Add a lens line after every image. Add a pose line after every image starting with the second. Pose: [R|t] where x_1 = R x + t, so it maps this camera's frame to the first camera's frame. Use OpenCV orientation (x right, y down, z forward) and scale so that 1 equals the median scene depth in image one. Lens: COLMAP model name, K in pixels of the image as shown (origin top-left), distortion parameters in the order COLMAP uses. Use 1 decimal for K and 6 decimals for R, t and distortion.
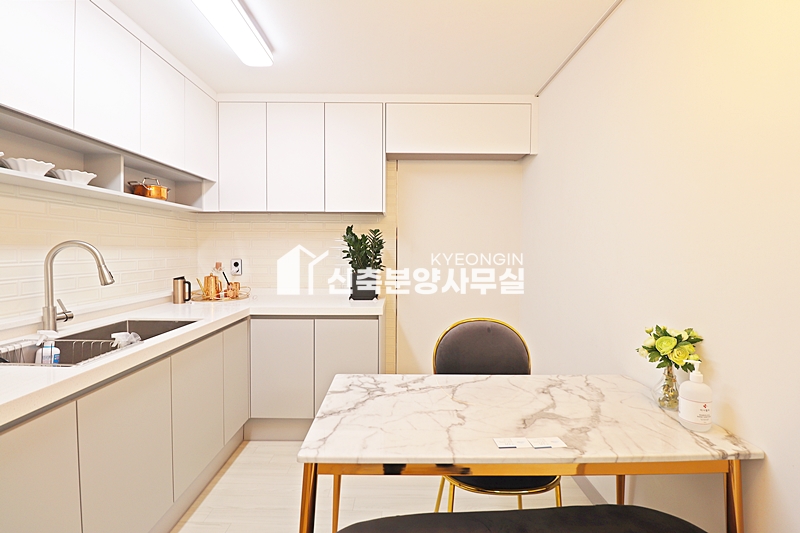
lens RADIAL K [[368.4, 0, 400.7], [0, 368.4, 257.3], [0, 0, 1]] dist [-0.000686, -0.011510]
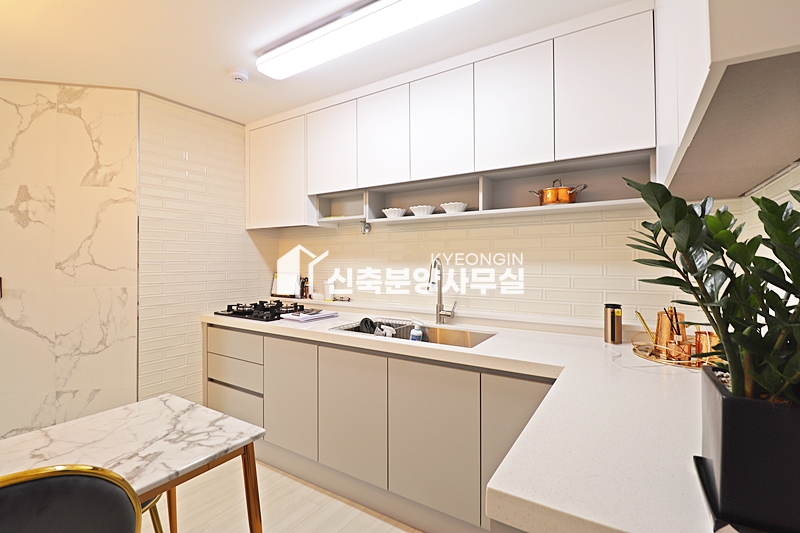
lens RADIAL K [[371.2, 0, 398.4], [0, 371.2, 258.2], [0, 0, 1]] dist [-0.000061, -0.011143]
pose [[-0.549877, -0.009809, -0.835188, 0.357614], [-0.020568, 0.999787, 0.001799, -0.048936], [0.834993, 0.018168, -0.549961, 1.859387]]
